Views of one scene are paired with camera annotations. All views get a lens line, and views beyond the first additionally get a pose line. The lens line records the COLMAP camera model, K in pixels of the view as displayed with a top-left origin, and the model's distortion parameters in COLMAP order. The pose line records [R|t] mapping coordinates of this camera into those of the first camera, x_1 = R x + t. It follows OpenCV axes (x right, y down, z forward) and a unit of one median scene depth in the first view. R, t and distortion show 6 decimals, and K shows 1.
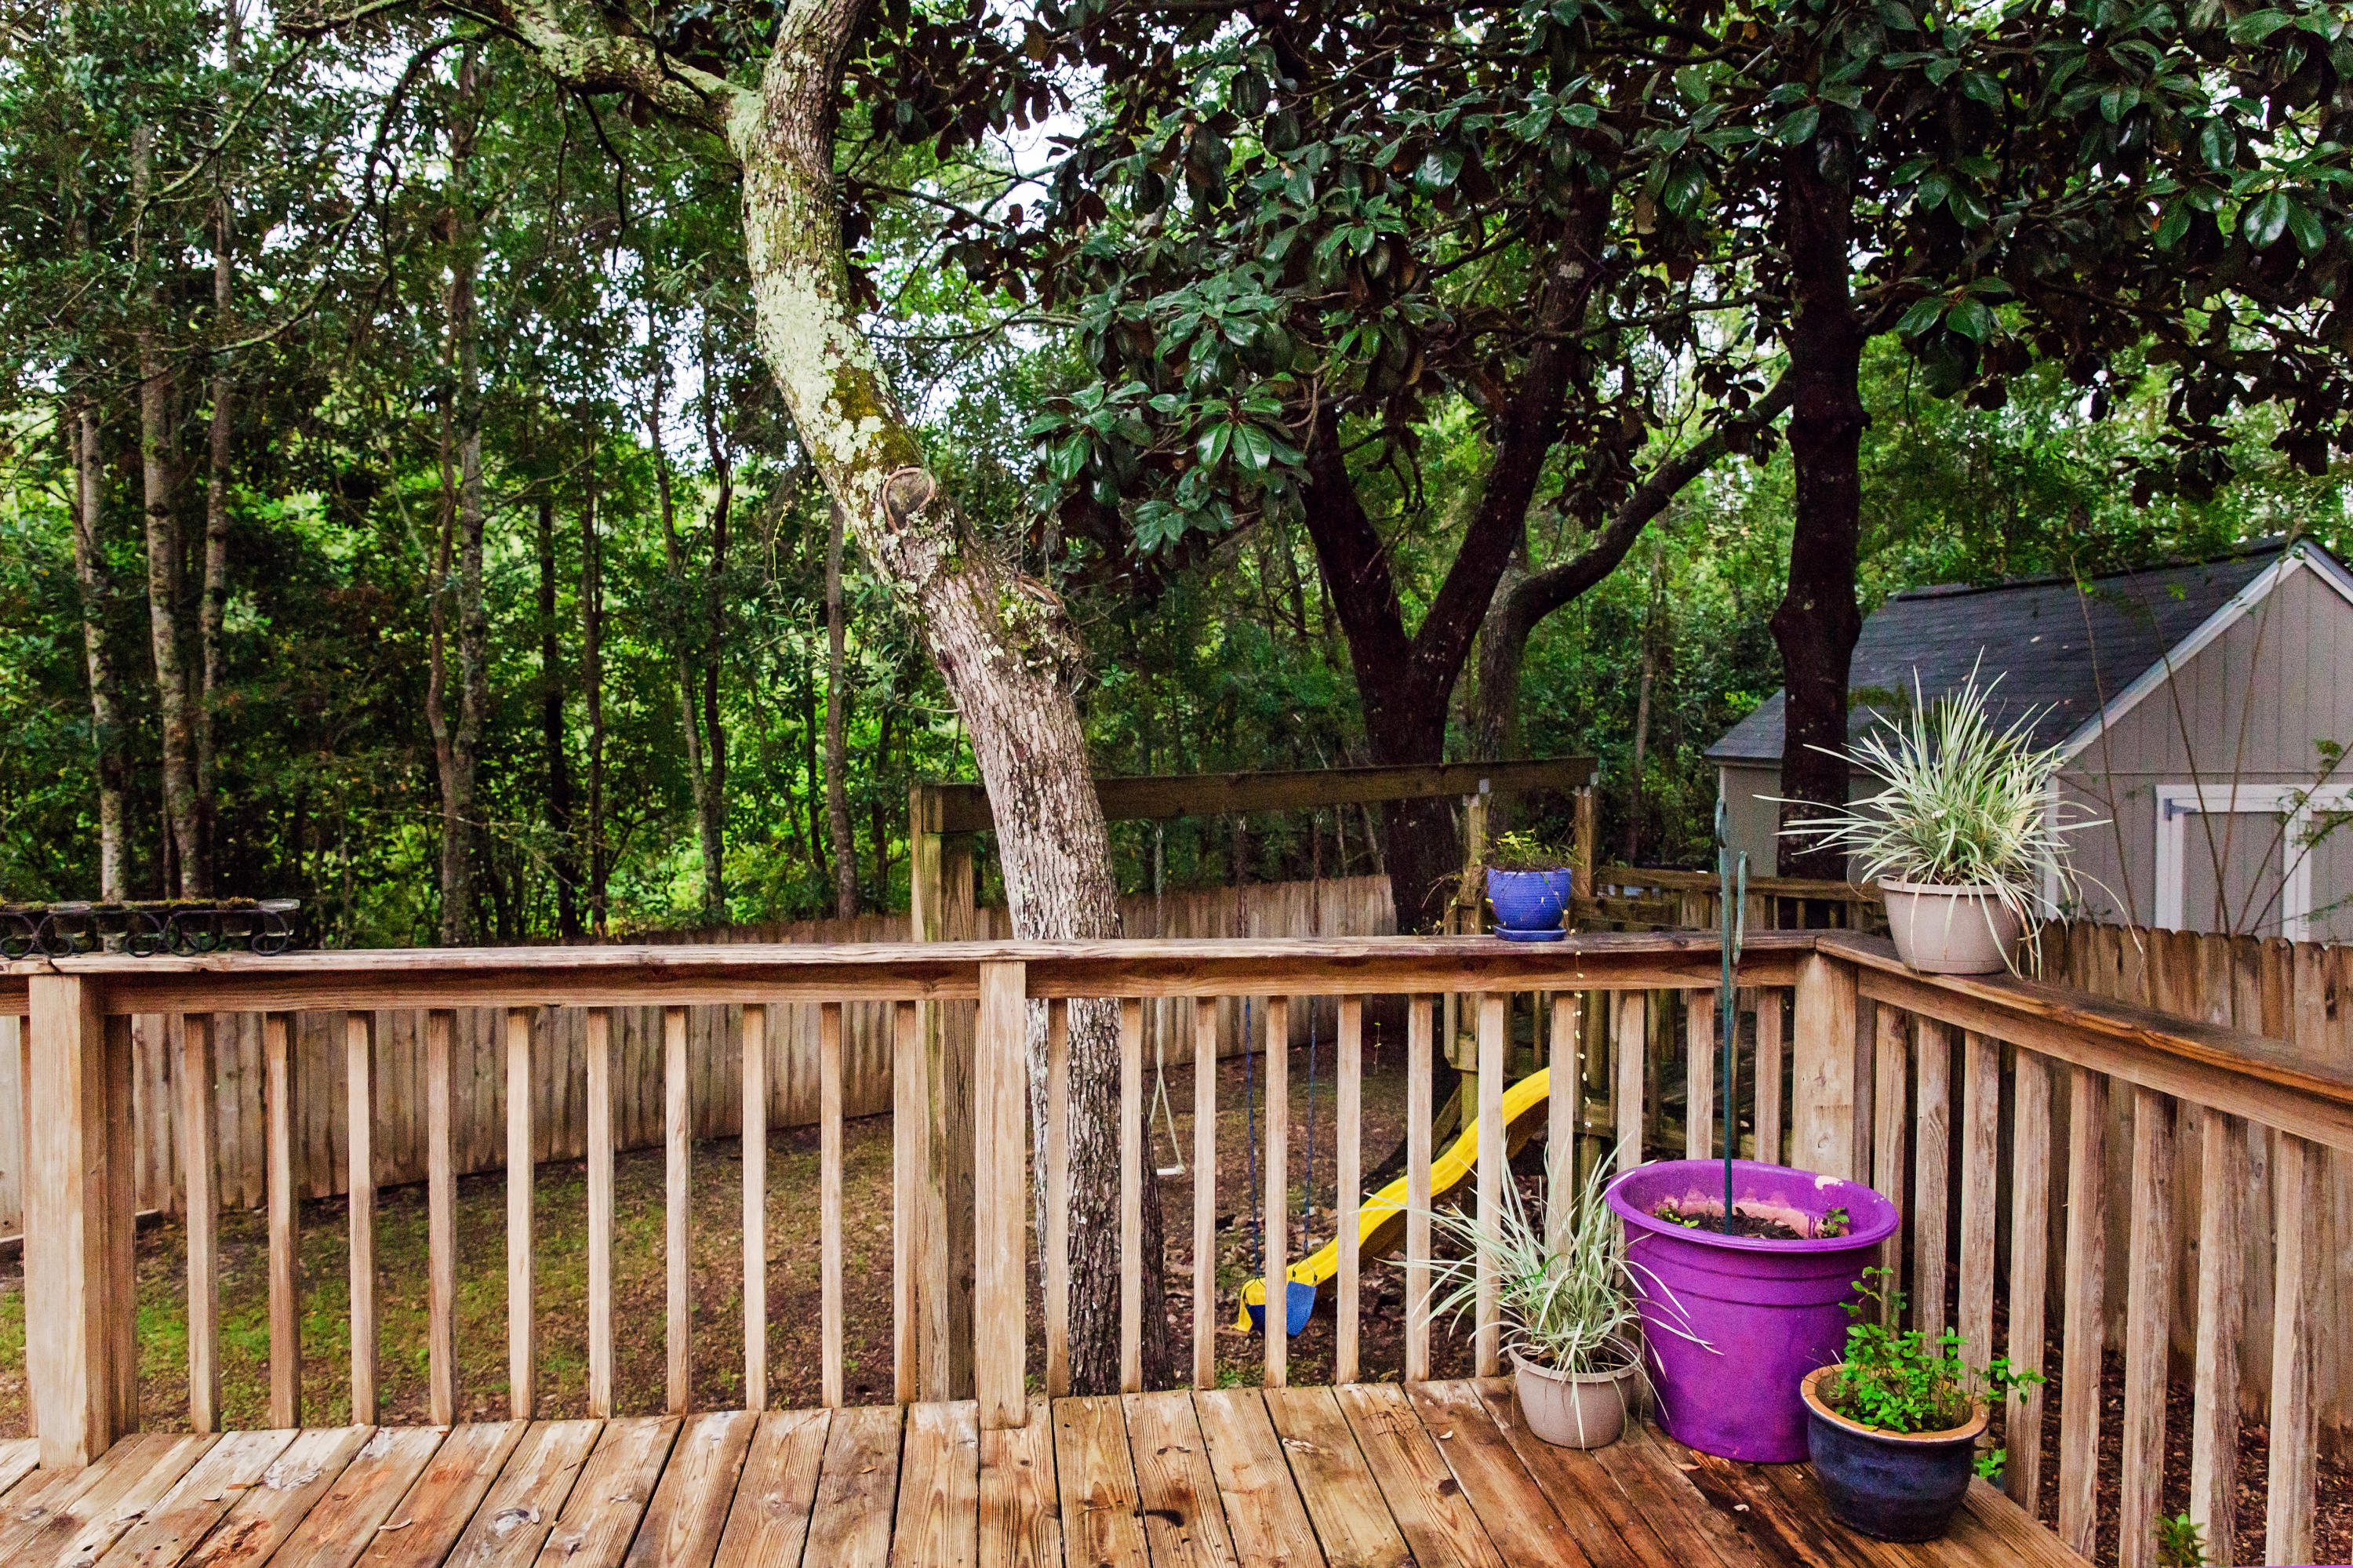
lens RADIAL K [[1692.5, 0, 1175.3], [0, 1692.5, 724.3], [0, 0, 1]] dist [-0.029717, 0.002623]
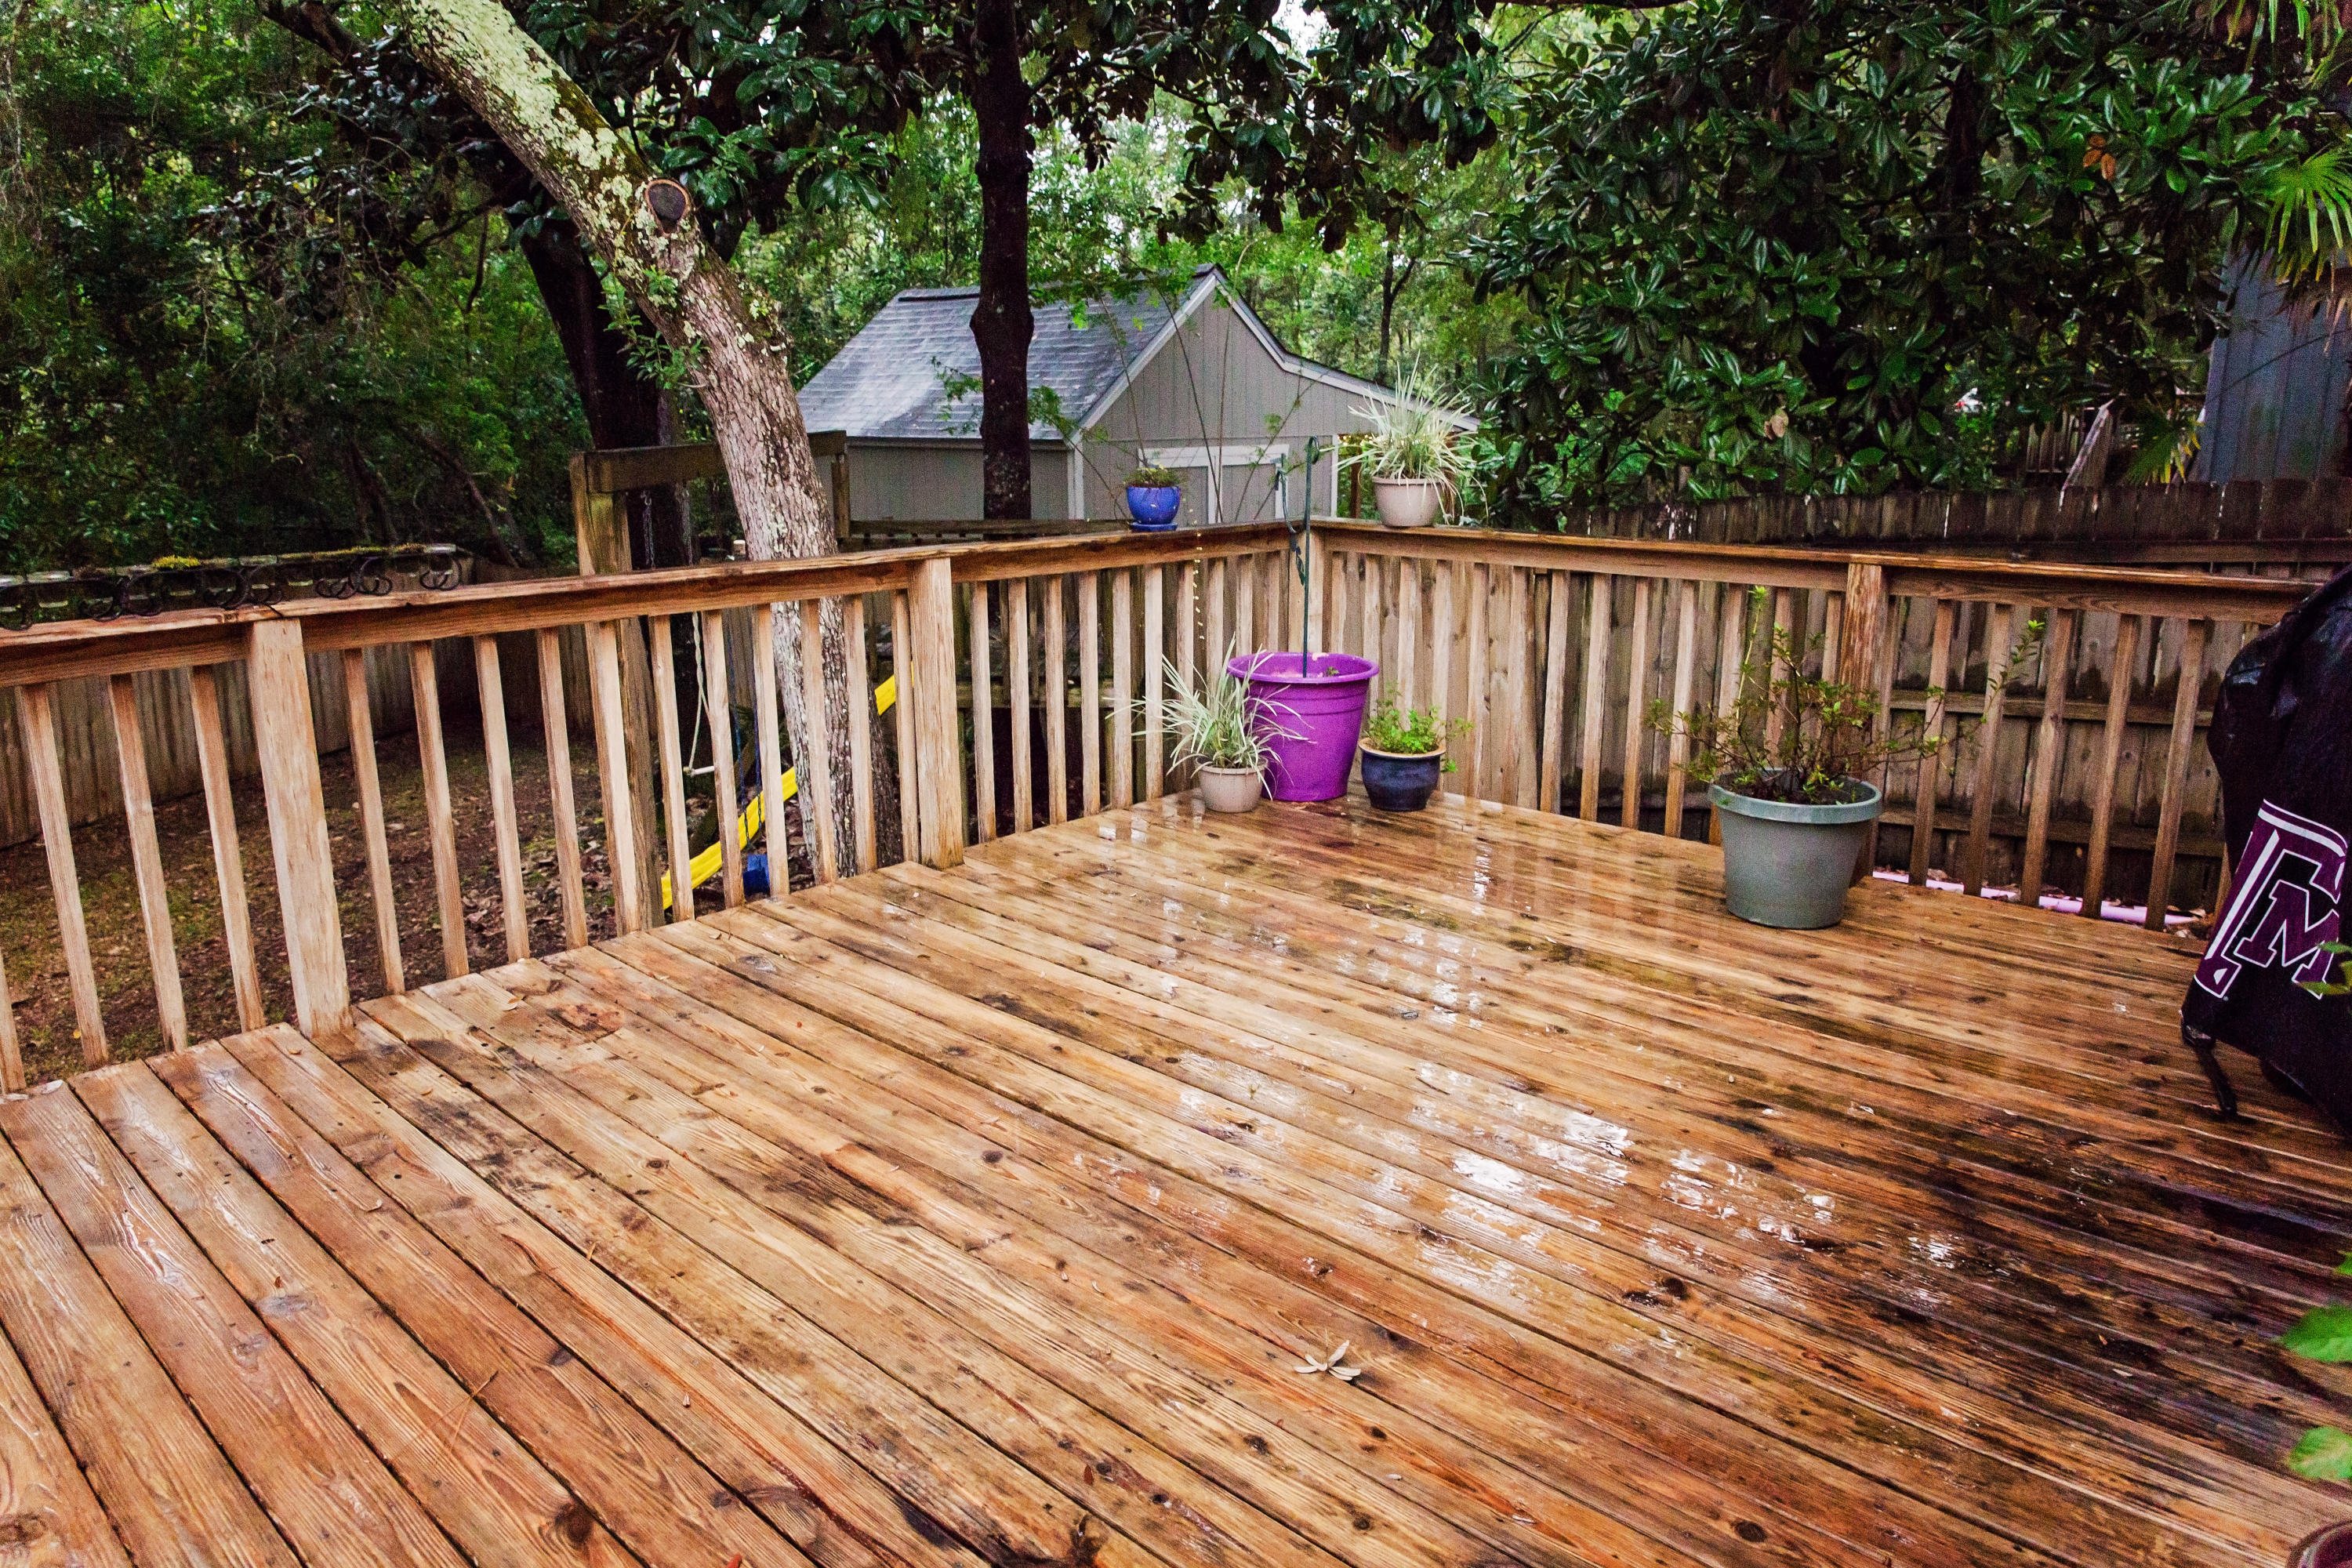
lens RADIAL K [[1586.4, 0, 1176.0], [0, 1586.4, 784.0], [0, 0, 1]] dist [-0.021634, 0.002153]
pose [[0.766694, -0.153989, 0.623271, -0.650716], [0.010560, 0.973703, 0.227578, 0.016269], [-0.641925, -0.167901, 0.748158, -0.153034]]
